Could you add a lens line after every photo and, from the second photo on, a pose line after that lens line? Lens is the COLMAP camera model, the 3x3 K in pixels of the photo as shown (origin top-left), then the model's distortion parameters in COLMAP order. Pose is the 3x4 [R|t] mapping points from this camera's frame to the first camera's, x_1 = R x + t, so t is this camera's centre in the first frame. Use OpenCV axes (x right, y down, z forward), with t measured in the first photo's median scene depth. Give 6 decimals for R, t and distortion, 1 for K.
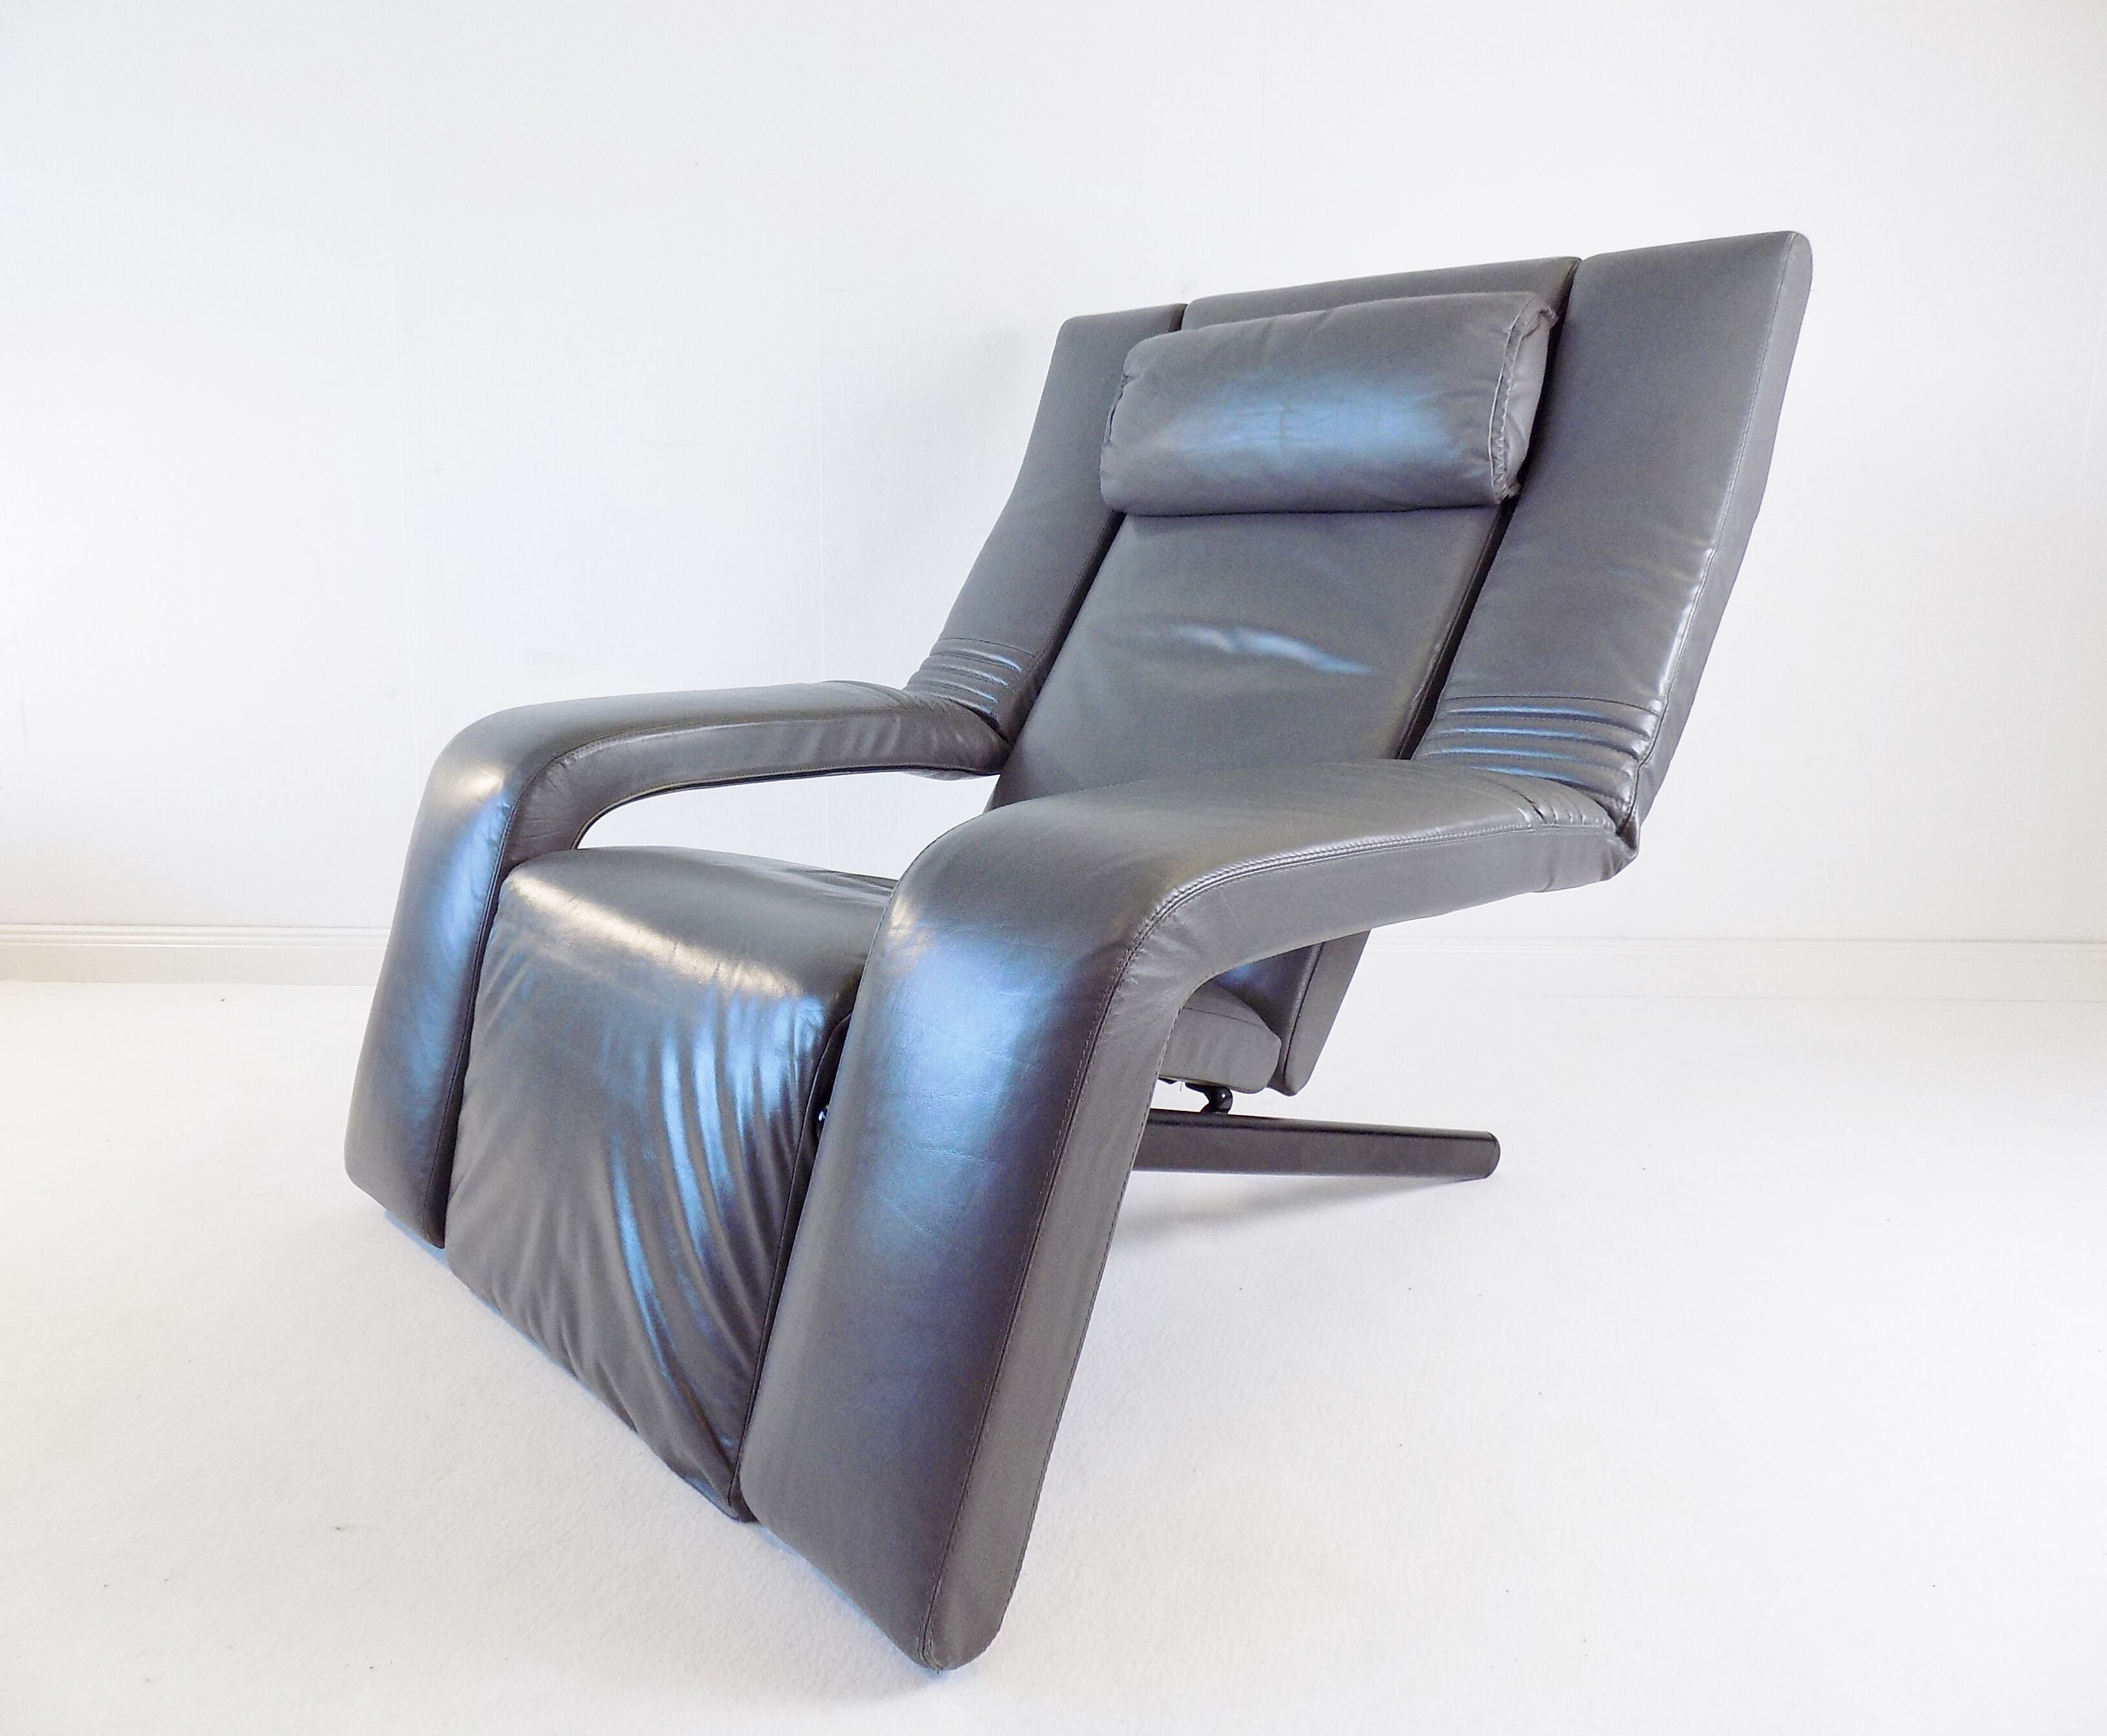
lens RADIAL K [[1588.4, 0, 937.9], [0, 1588.4, 868.5], [0, 0, 1]] dist [-0.052354, 0.003913]
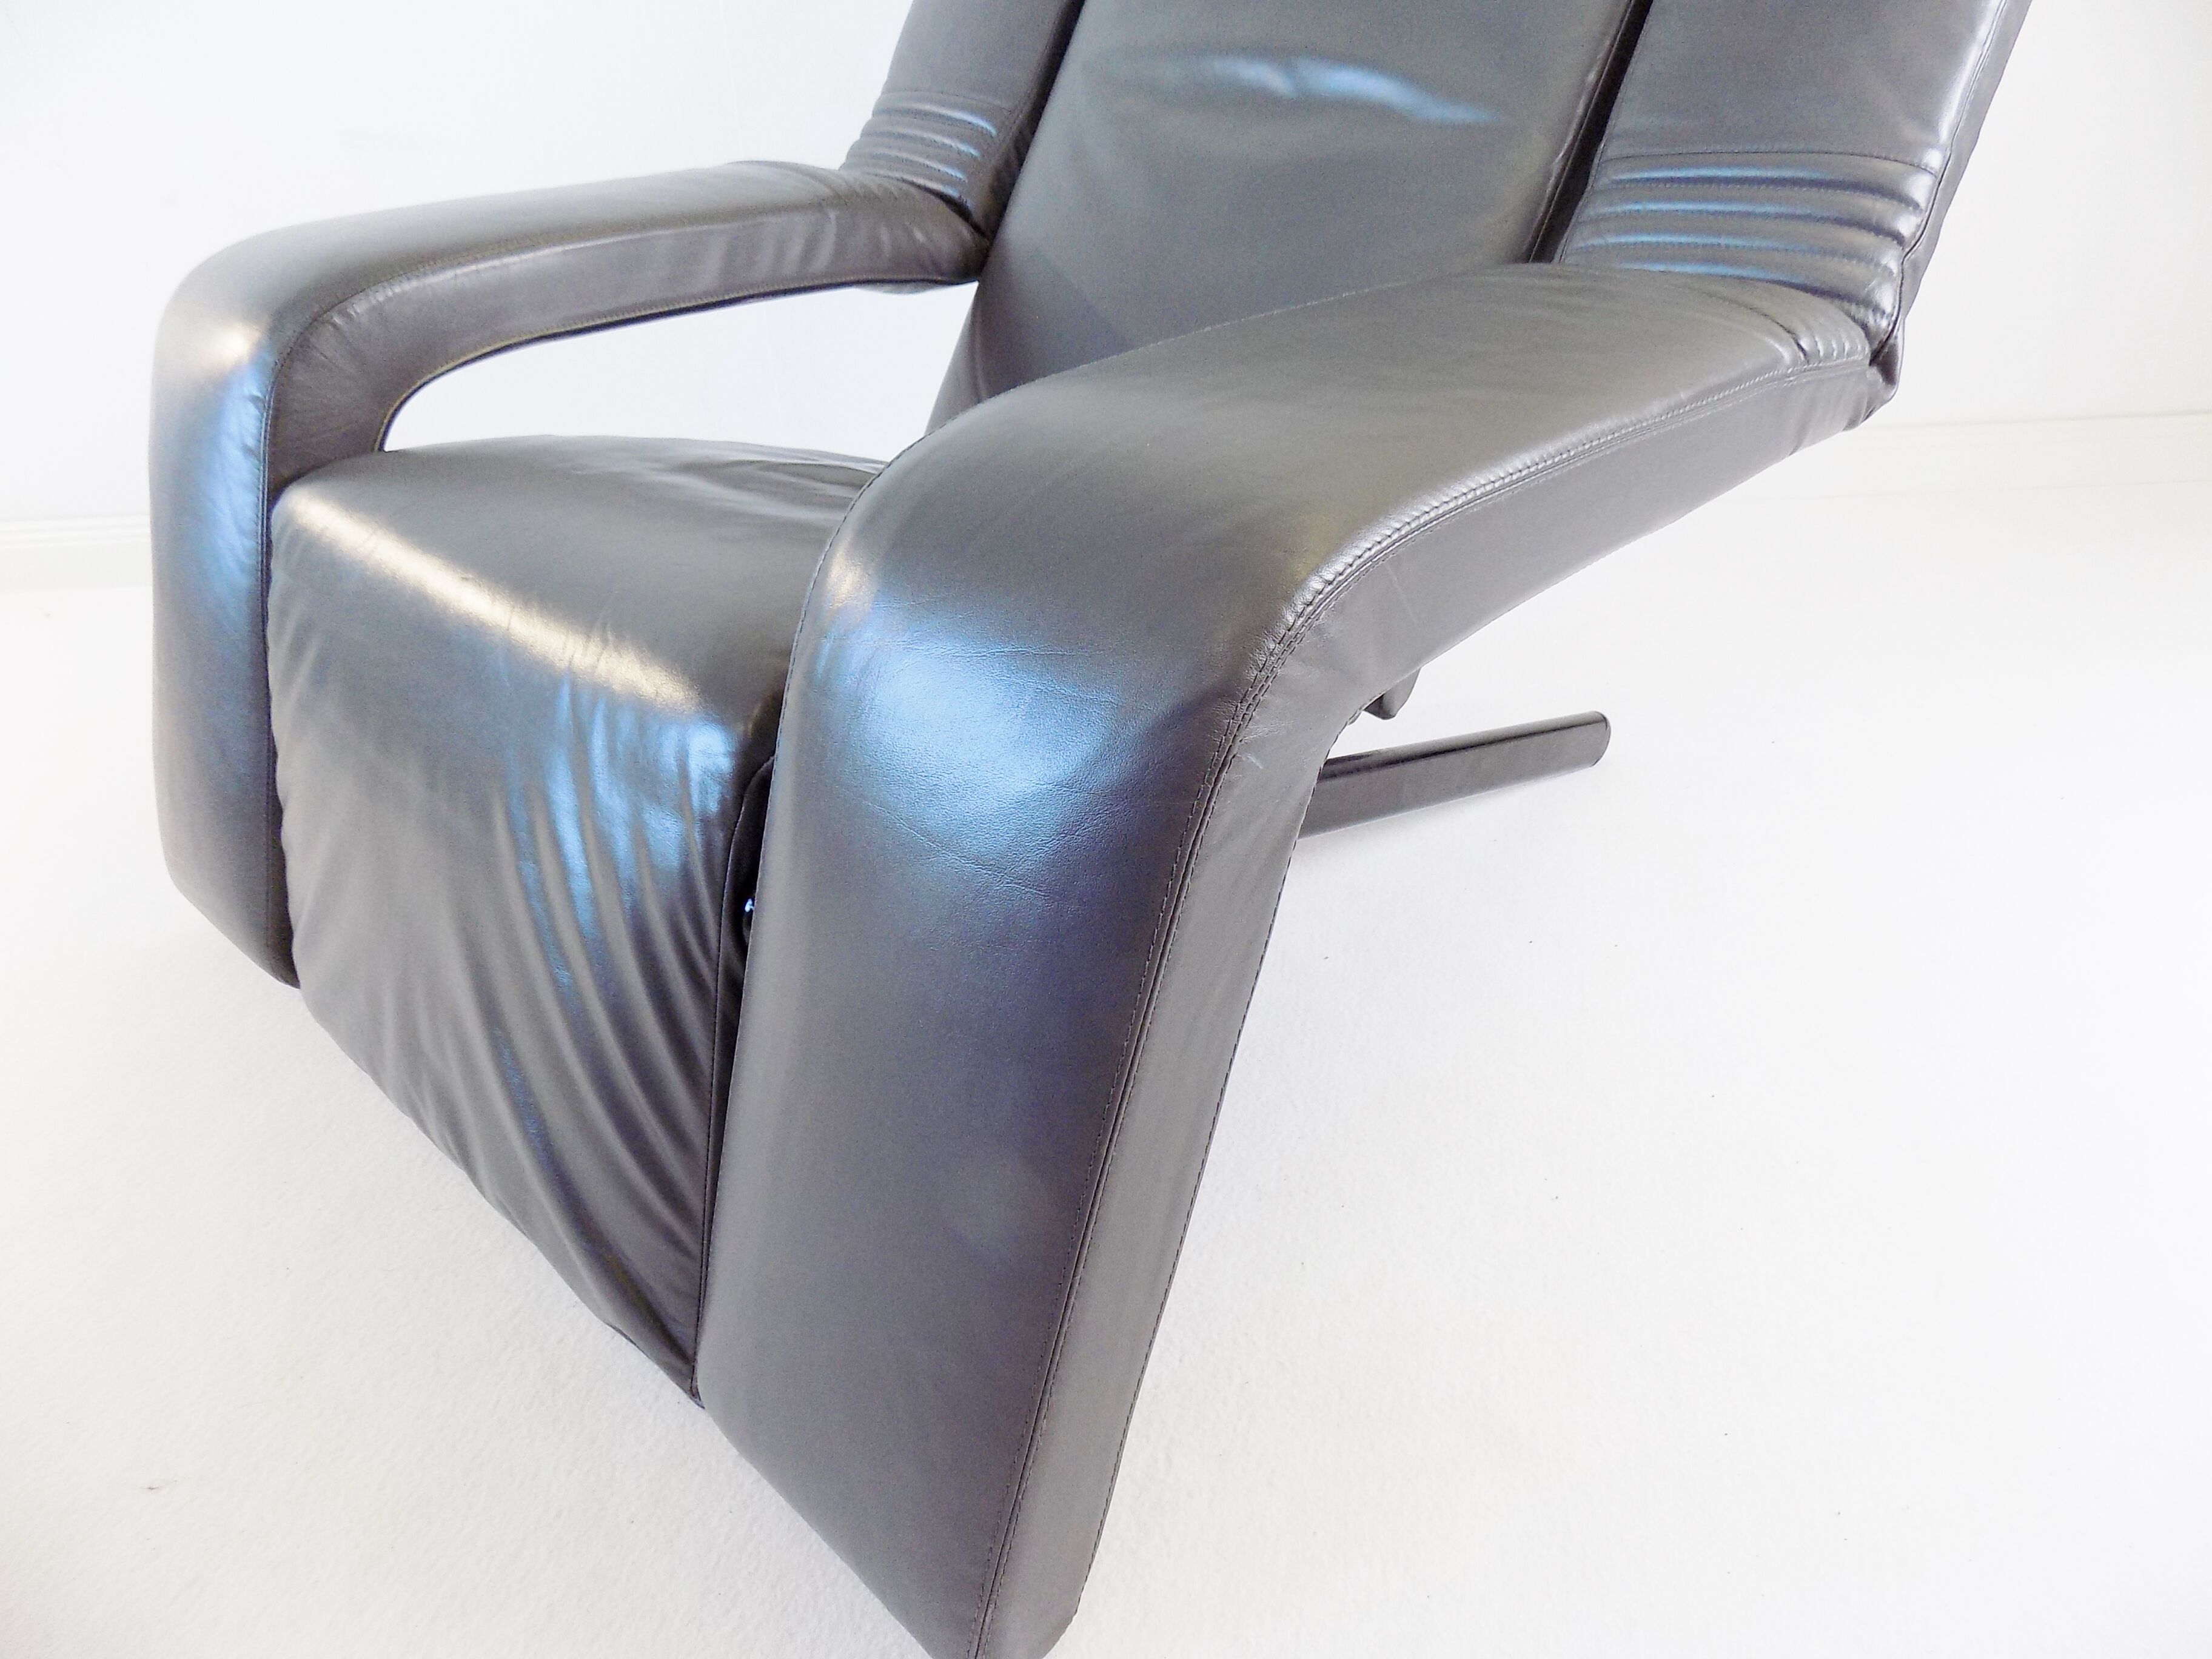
lens RADIAL K [[1490.3, 0, 1096.0], [0, 1490.3, 826.4], [0, 0, 1]] dist [-0.073351, 0.072265]
pose [[0.992288, -0.086356, 0.088921, 0.012671], [0.053440, 0.945329, 0.321710, -0.047175], [-0.111841, -0.314477, 0.942653, 0.310435]]
